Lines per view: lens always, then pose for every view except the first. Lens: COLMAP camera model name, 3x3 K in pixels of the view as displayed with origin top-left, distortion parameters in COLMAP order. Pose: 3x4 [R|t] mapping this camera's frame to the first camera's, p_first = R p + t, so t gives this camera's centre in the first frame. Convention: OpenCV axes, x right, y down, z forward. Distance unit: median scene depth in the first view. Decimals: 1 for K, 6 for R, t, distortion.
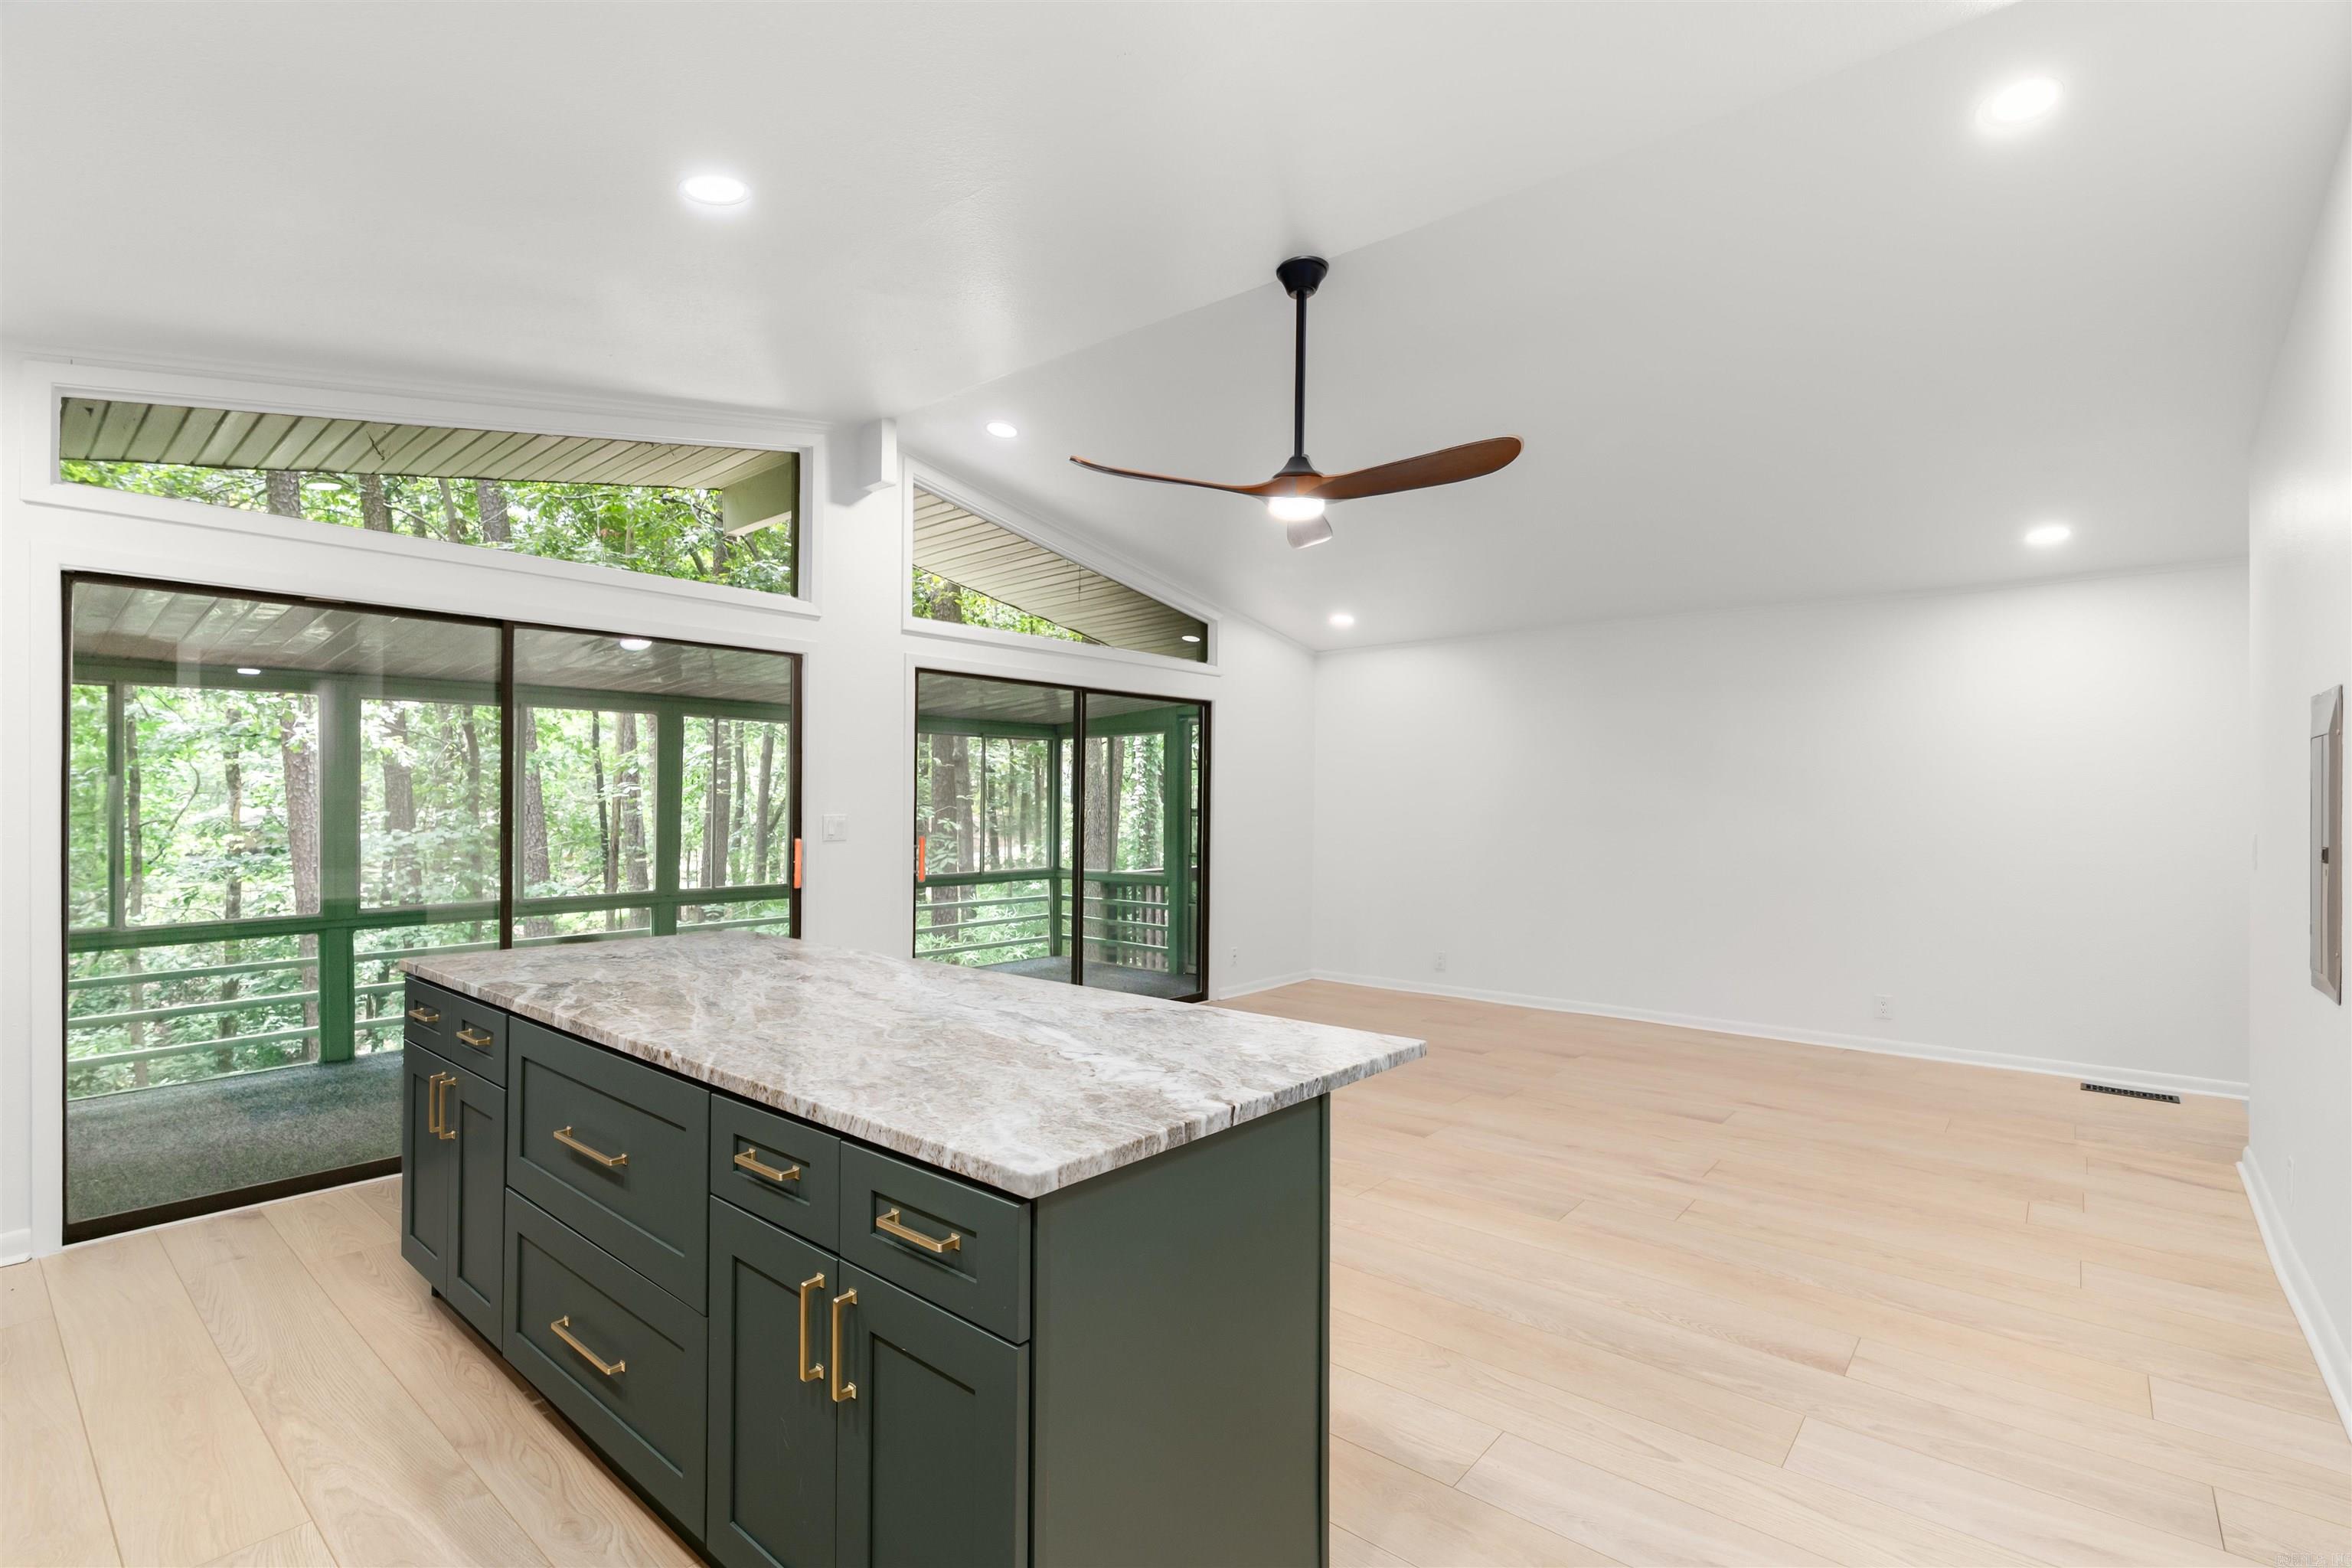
lens RADIAL K [[1083.2, 0, 1173.2], [0, 1083.2, 821.8], [0, 0, 1]] dist [-0.001854, 0.000205]
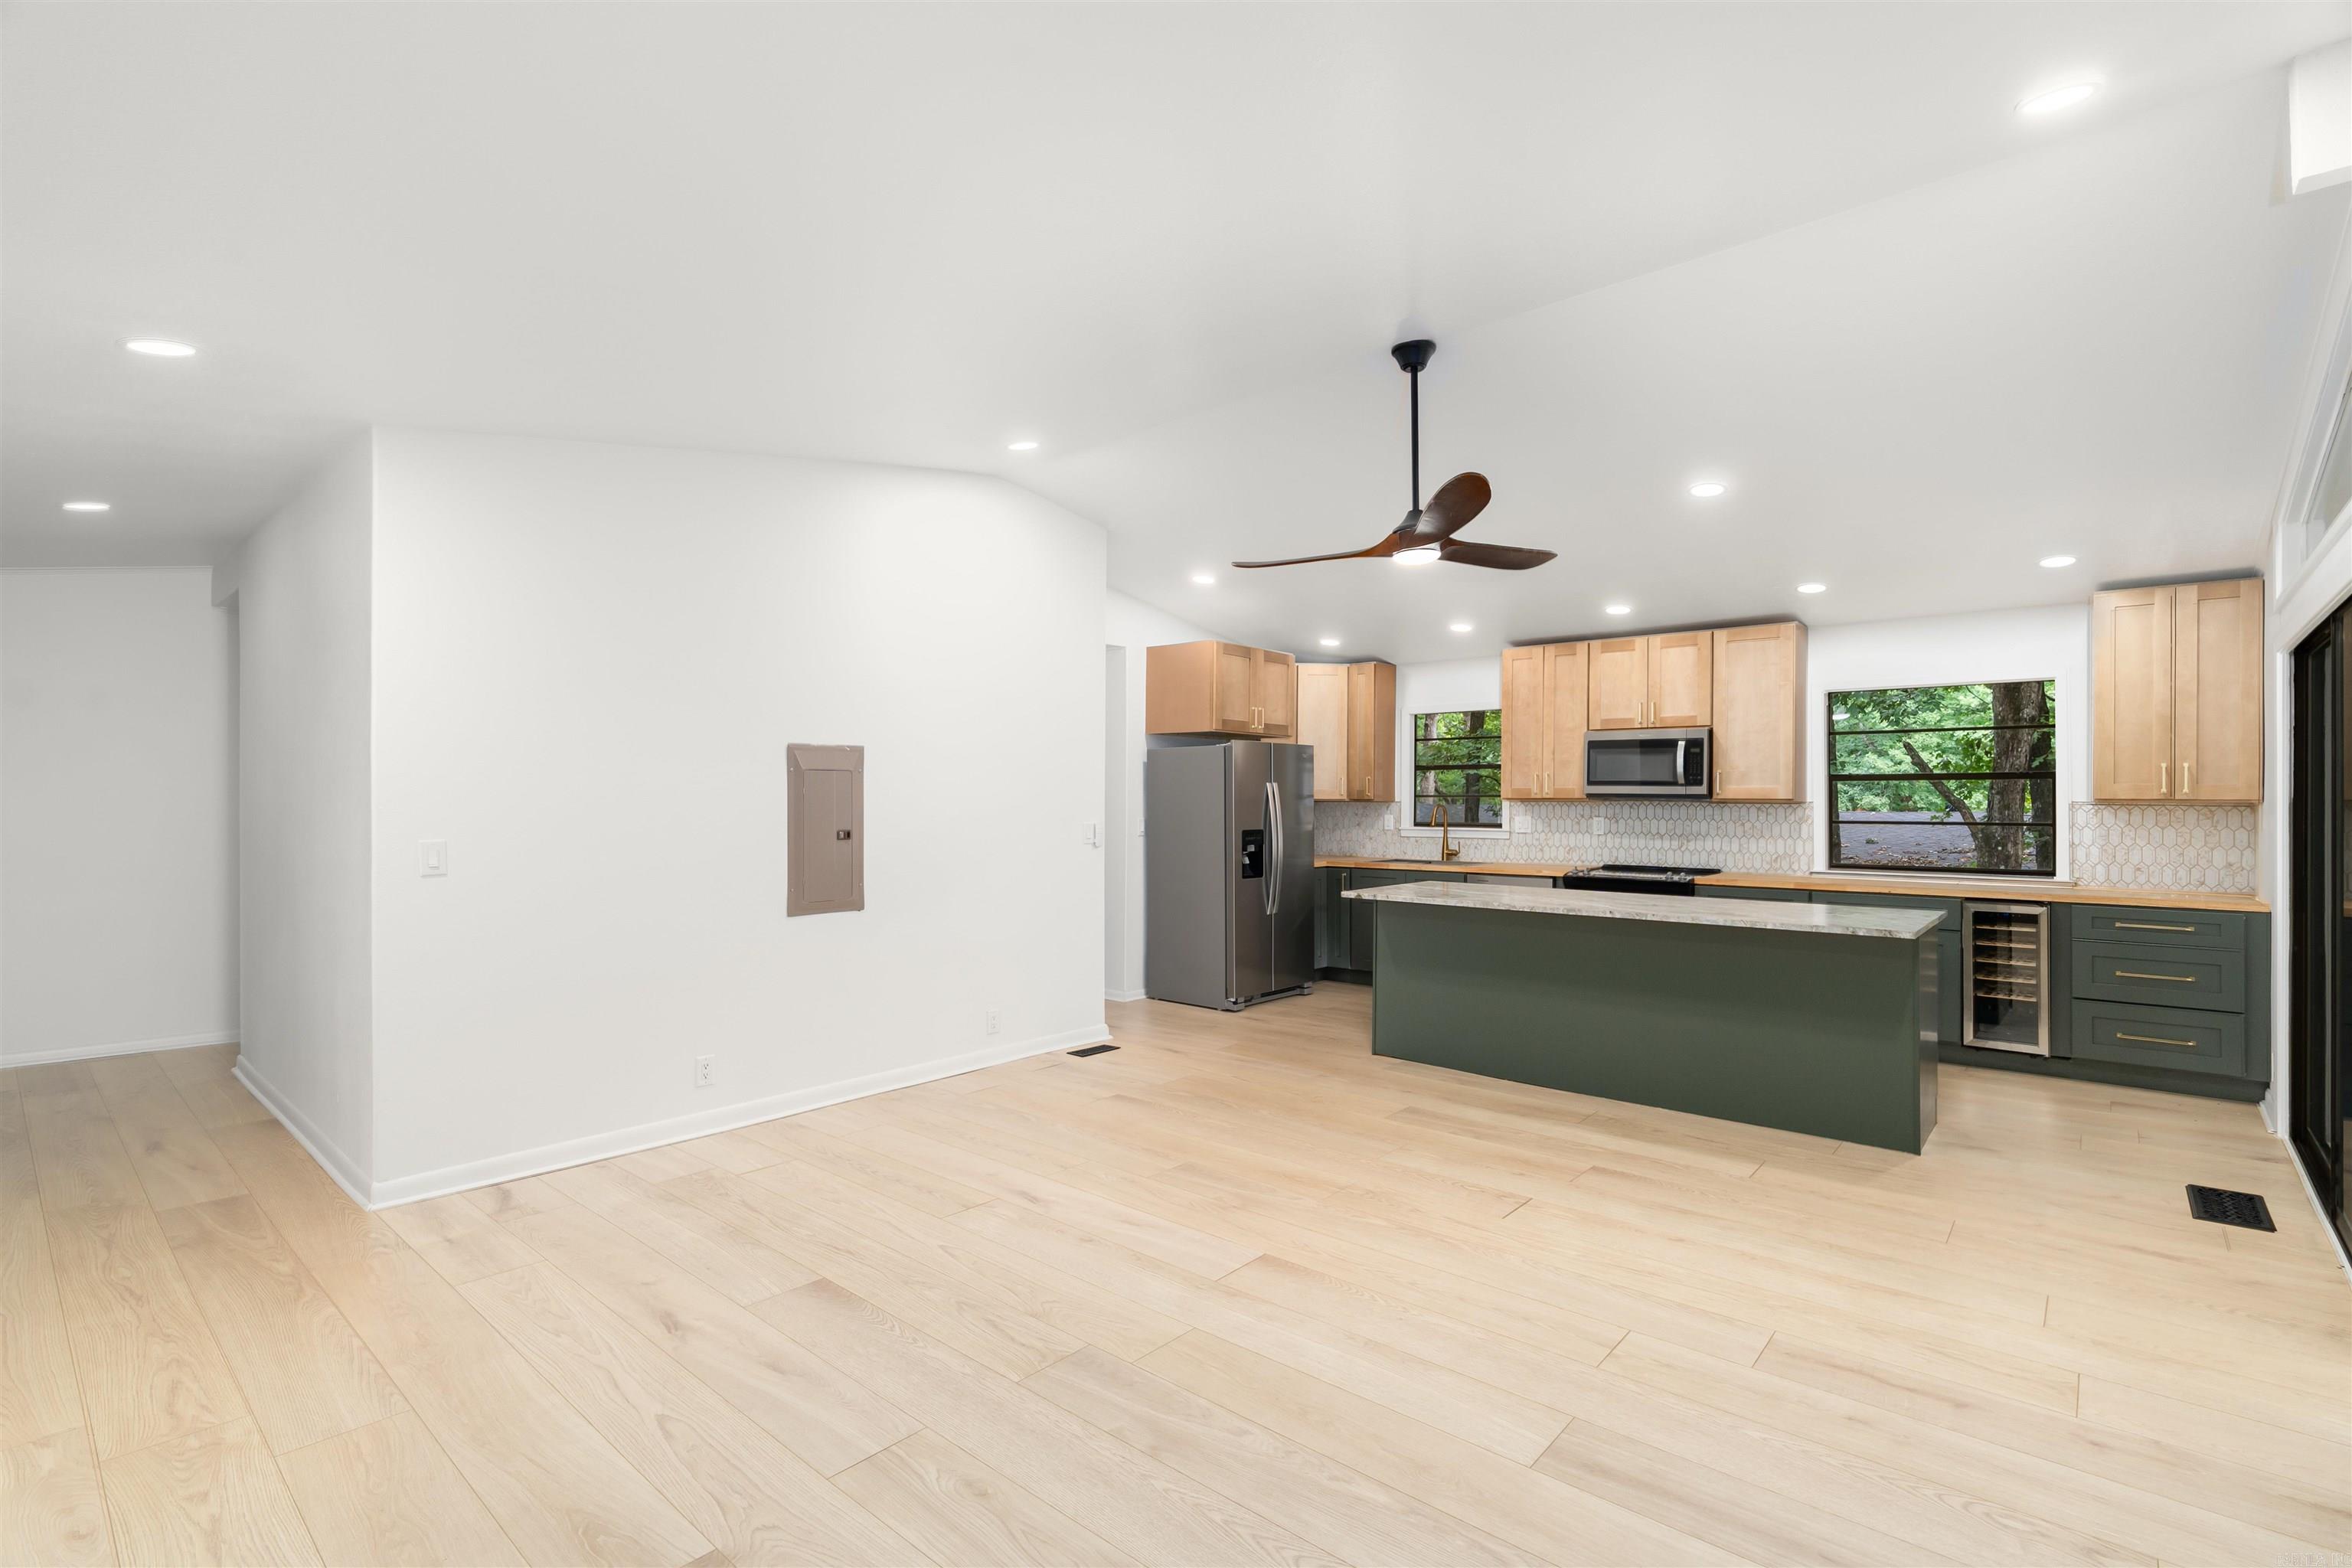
lens RADIAL K [[1082.4, 0, 1176.3], [0, 1082.4, 794.0], [0, 0, 1]] dist [-0.000336, 0.000131]
pose [[-0.999572, -0.008270, 0.028064, 0.312908], [-0.007988, 0.999917, 0.010148, -0.047968], [-0.028145, 0.009919, -0.999555, 2.020908]]
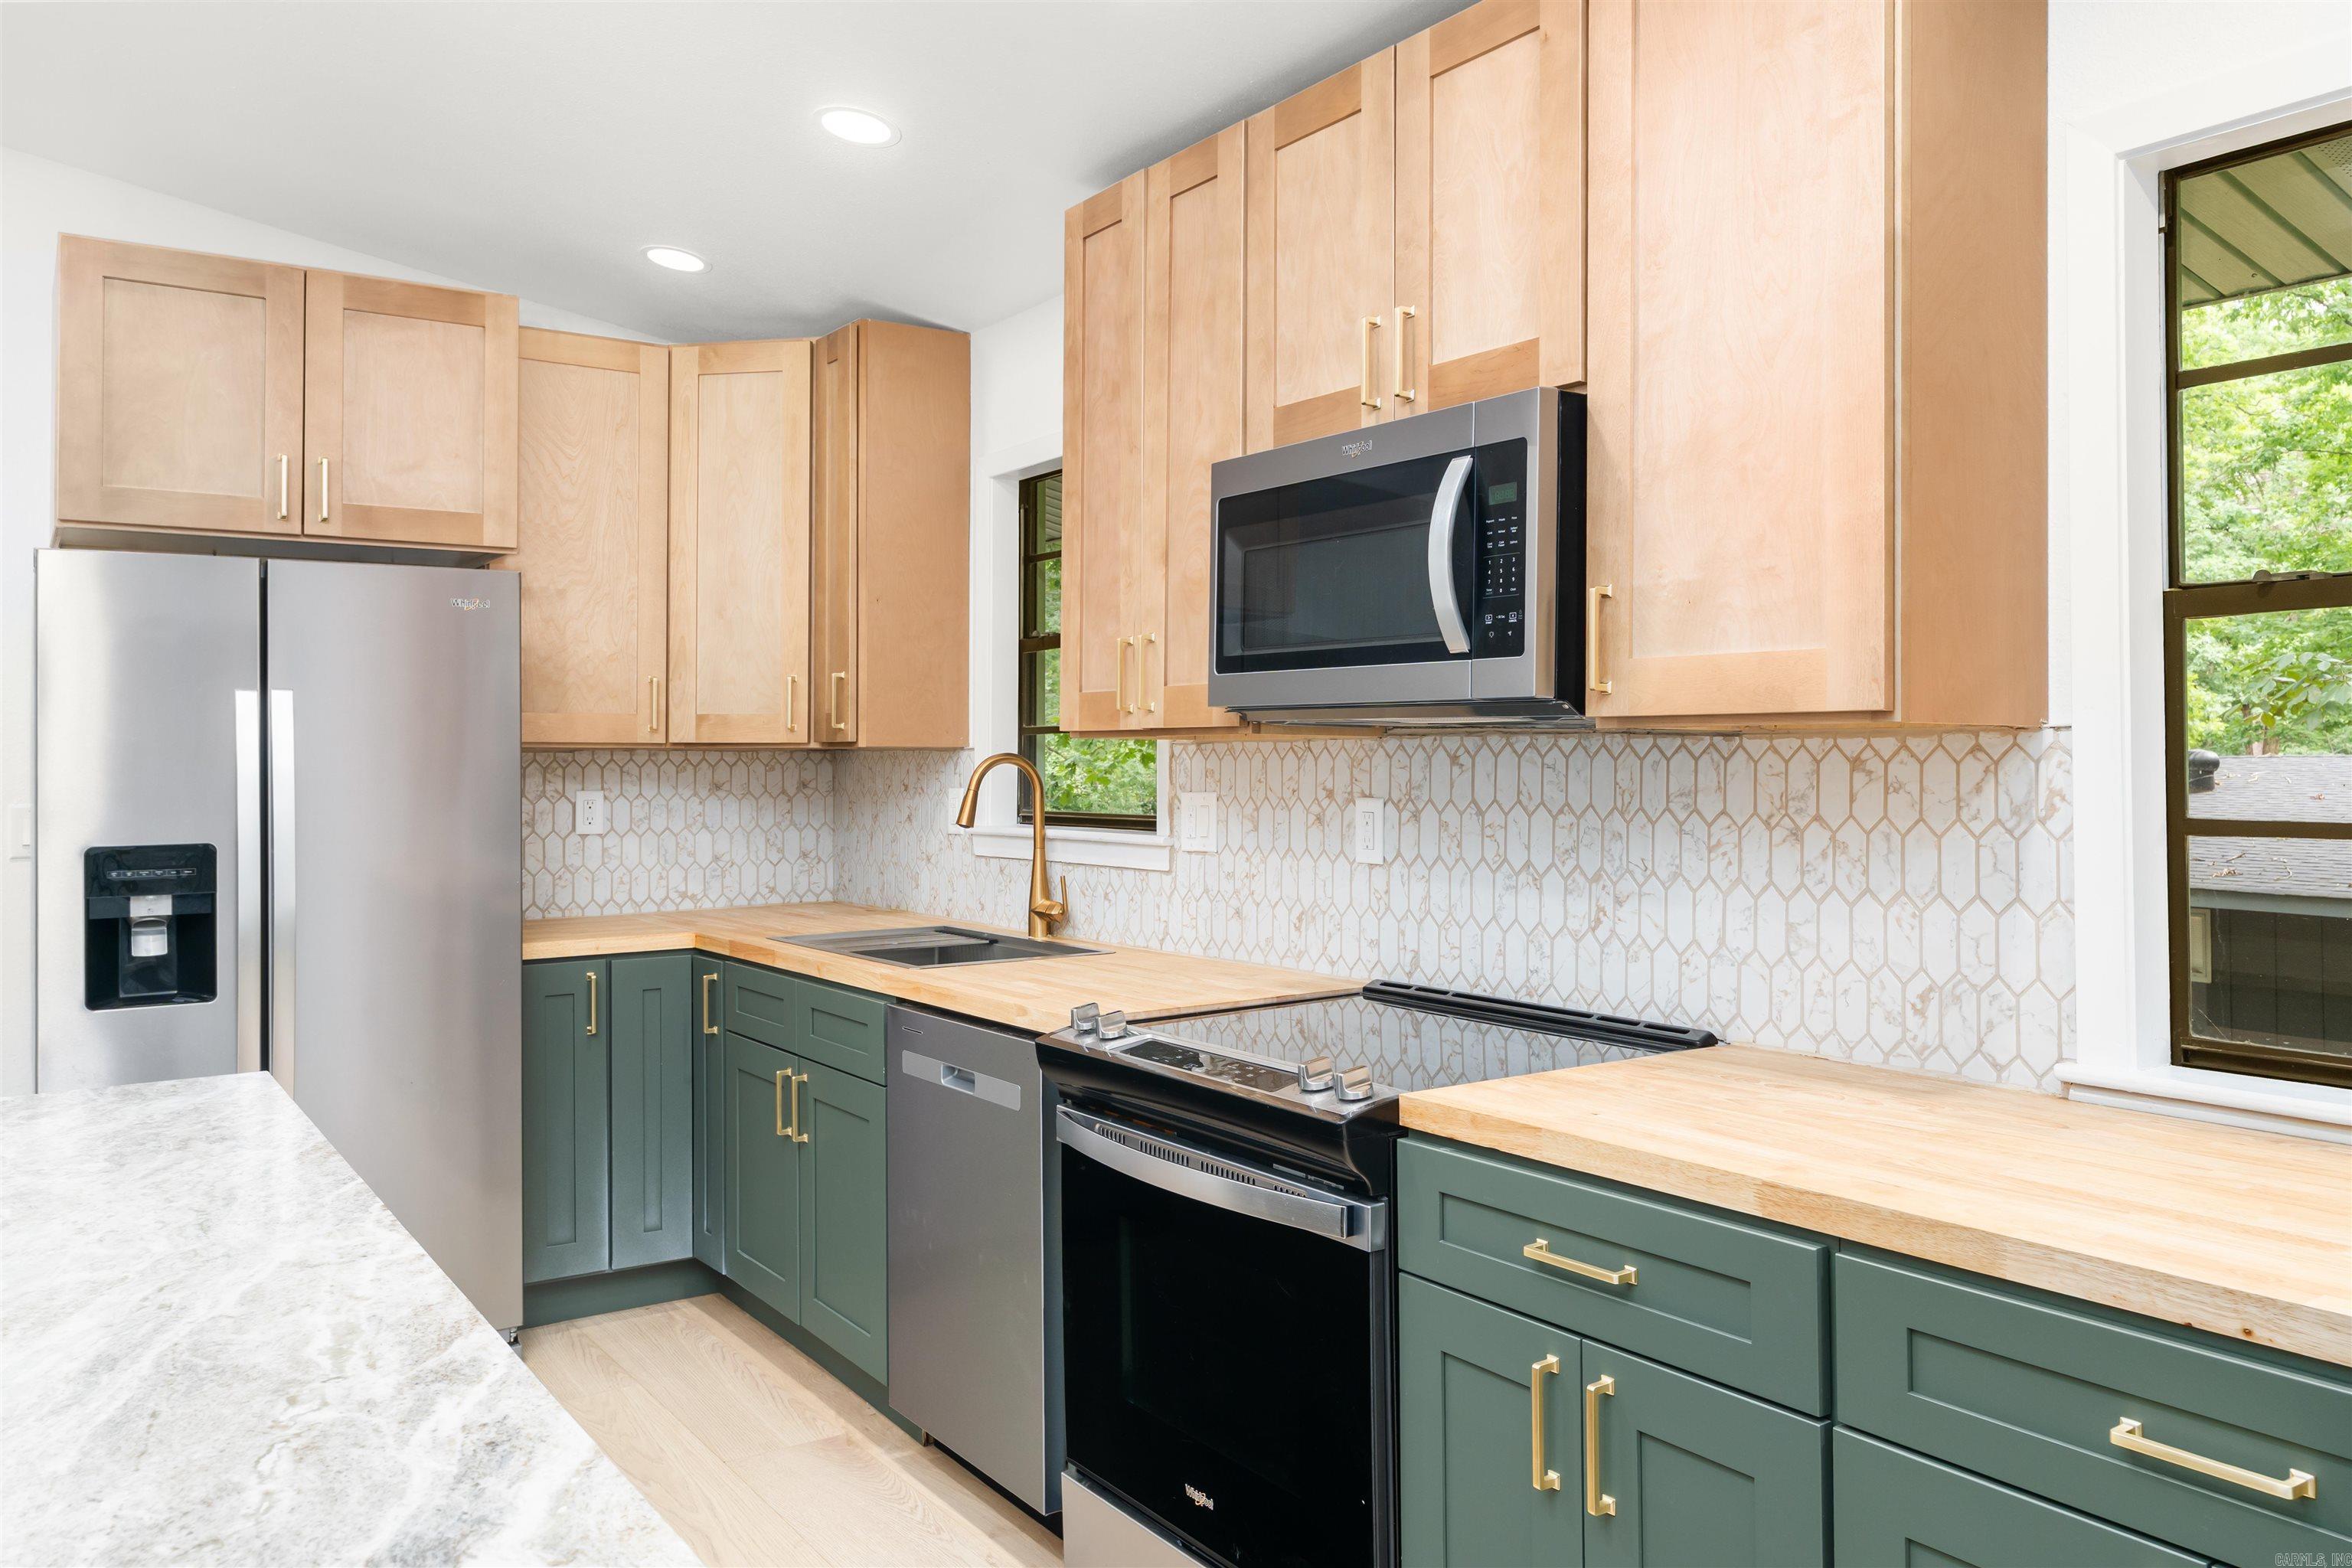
lens RADIAL K [[1745.6, 0, 1178.1], [0, 1745.6, 729.6], [0, 0, 1]] dist [0.003052, 0.001397]
pose [[-0.960478, 0.004075, 0.278325, -0.542396], [0.004495, 0.999990, 0.000873, -0.026417], [-0.278319, 0.002090, -0.960487, 0.869313]]
